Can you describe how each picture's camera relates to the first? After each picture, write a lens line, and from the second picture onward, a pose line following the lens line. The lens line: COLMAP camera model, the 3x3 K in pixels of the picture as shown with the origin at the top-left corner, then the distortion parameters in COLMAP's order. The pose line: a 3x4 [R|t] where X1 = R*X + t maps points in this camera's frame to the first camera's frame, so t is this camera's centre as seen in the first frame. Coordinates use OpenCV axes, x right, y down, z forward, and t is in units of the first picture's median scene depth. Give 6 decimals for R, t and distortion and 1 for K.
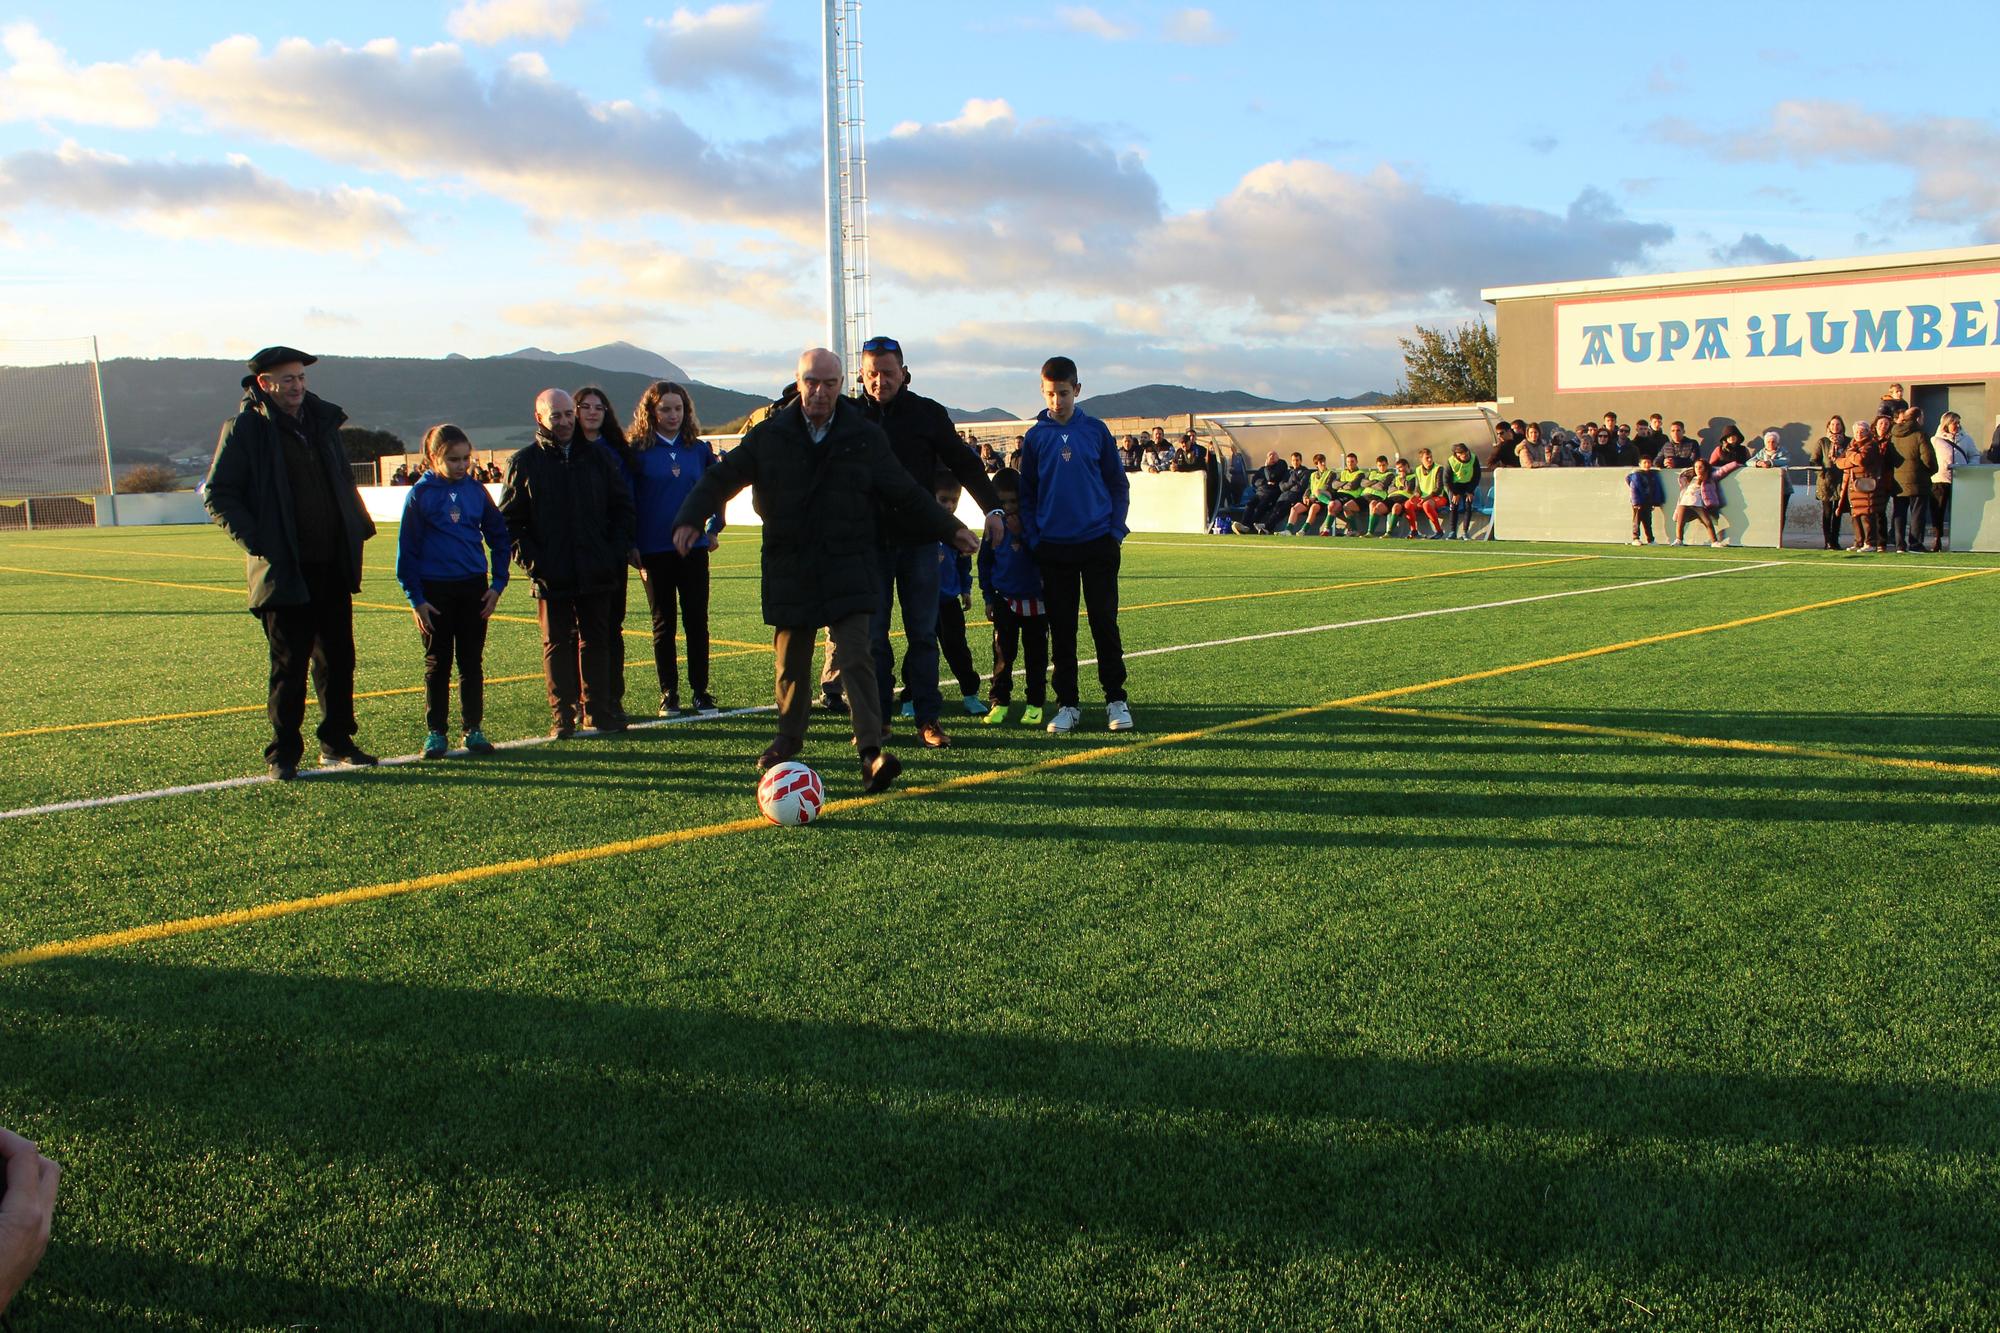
lens RADIAL K [[1703.6, 0, 984.1], [0, 1703.6, 657.9], [0, 0, 1]] dist [-0.164919, 0.158455]
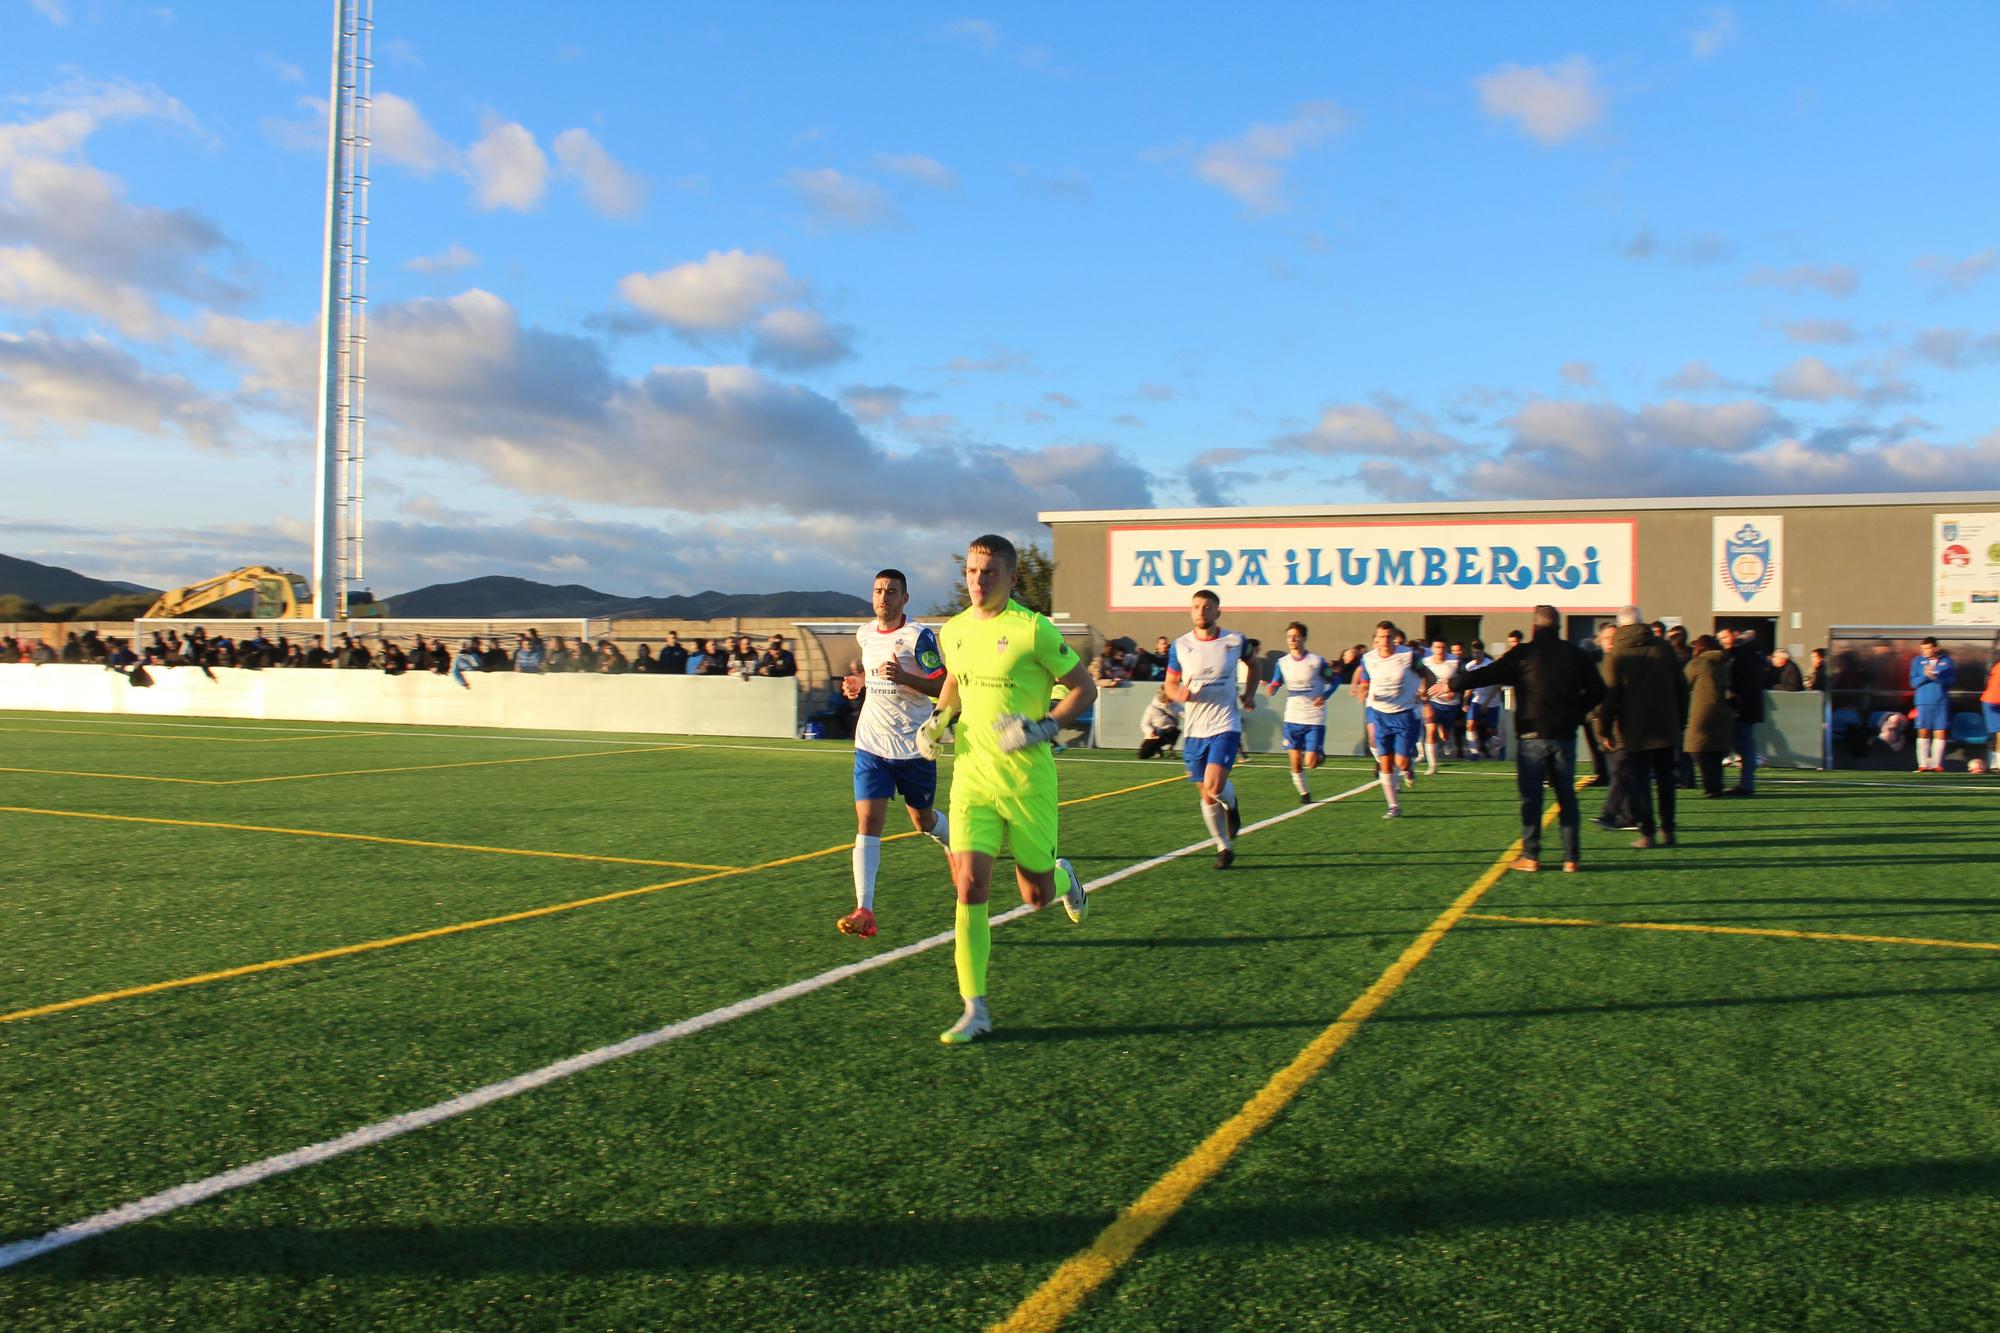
lens RADIAL K [[1703.6, 0, 984.1], [0, 1703.6, 657.9], [0, 0, 1]] dist [-0.164919, 0.158455]
pose [[0.927981, 0.032524, 0.371204, -0.726615], [0.011225, 0.993291, -0.115091, -0.014645], [-0.372457, 0.110969, 0.921391, 0.103799]]
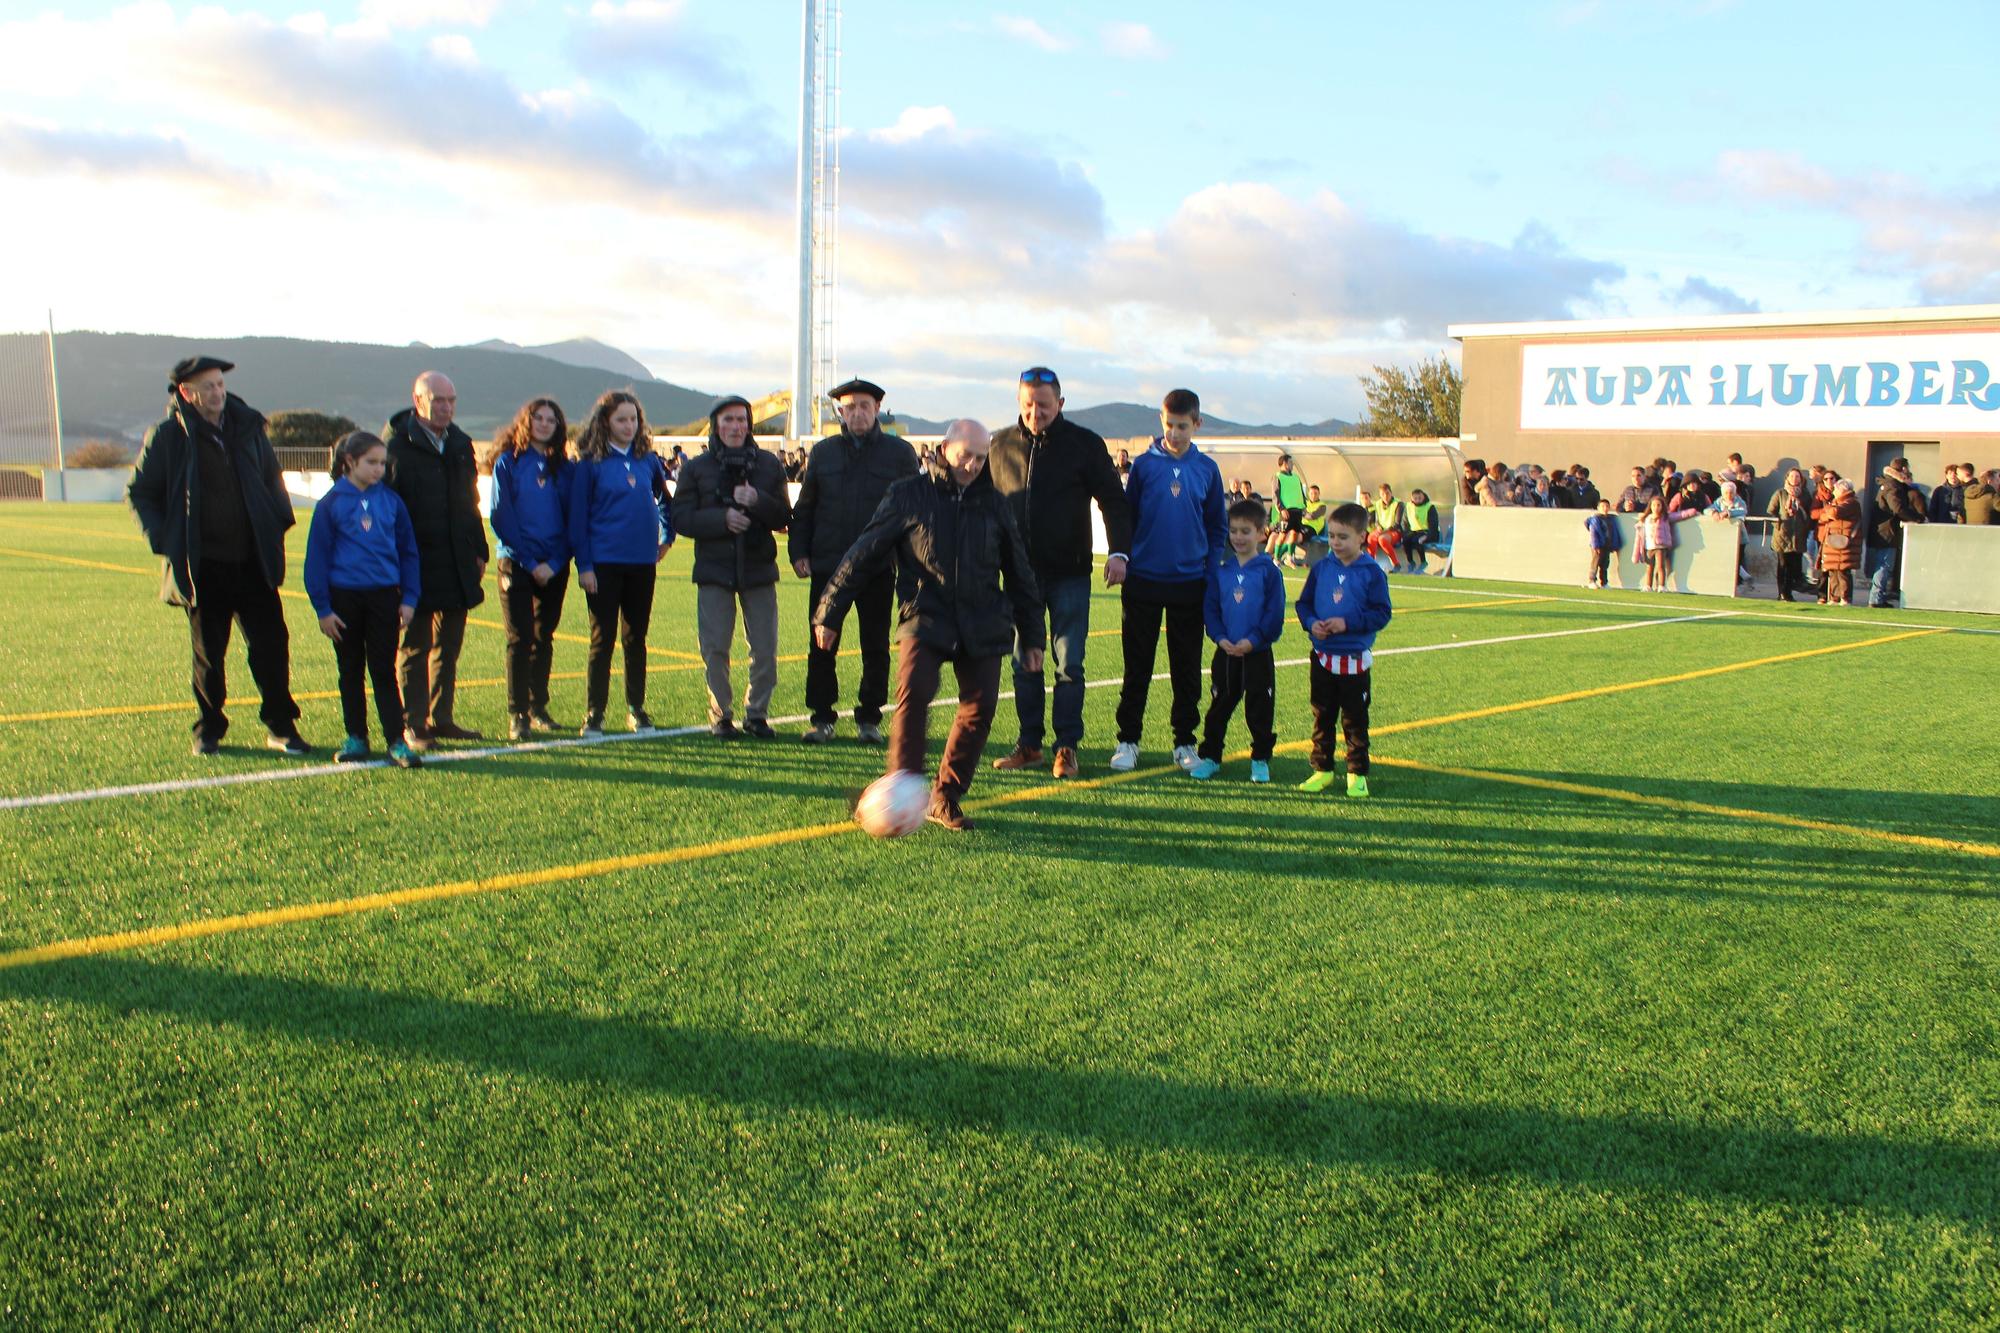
lens RADIAL K [[1703.6, 0, 984.1], [0, 1703.6, 657.9], [0, 0, 1]] dist [-0.164919, 0.158455]
pose [[0.998807, 0.040199, 0.027733, -0.004003], [-0.040033, 0.999177, -0.006507, -0.019189], [-0.027971, 0.005389, 0.999594, 0.018147]]
